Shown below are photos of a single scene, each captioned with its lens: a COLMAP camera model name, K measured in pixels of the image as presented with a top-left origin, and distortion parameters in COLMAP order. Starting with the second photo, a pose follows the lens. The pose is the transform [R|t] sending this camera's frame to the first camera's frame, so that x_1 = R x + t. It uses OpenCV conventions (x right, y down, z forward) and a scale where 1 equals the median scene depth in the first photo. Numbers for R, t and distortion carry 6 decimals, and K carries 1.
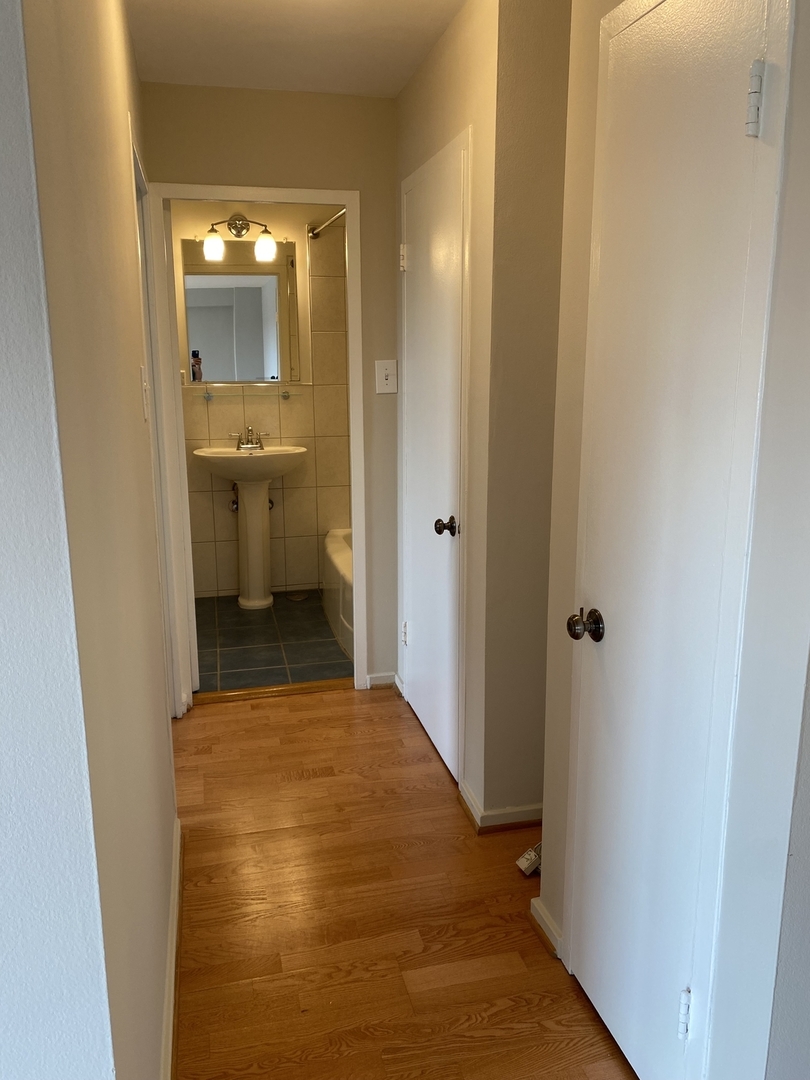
lens RADIAL K [[827.9, 0, 406.1], [0, 827.9, 532.7], [0, 0, 1]] dist [0.016548, -0.004683]
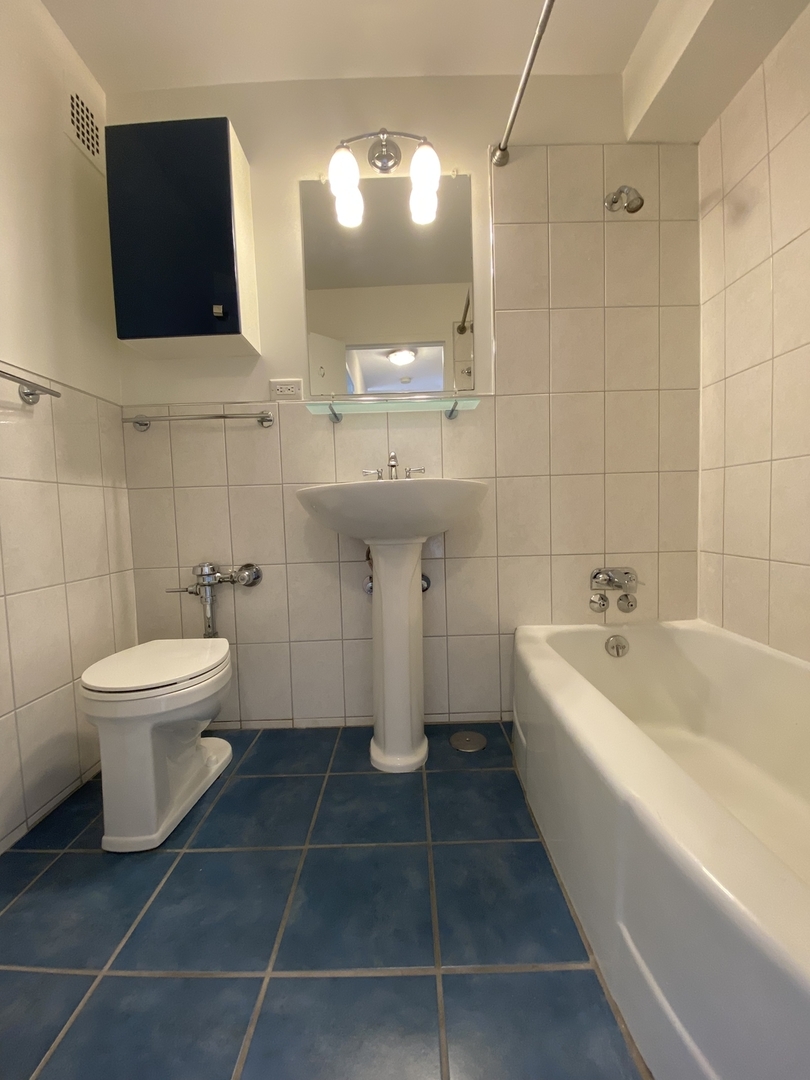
lens RADIAL K [[434.6, 0, 409.6], [0, 434.6, 538.3], [0, 0, 1]] dist [0.026308, -0.024056]
pose [[0.976009, -0.006463, -0.217632, -0.105603], [-0.025191, 0.989495, -0.142358, -0.021013], [0.216266, 0.144425, 0.965593, 0.688889]]
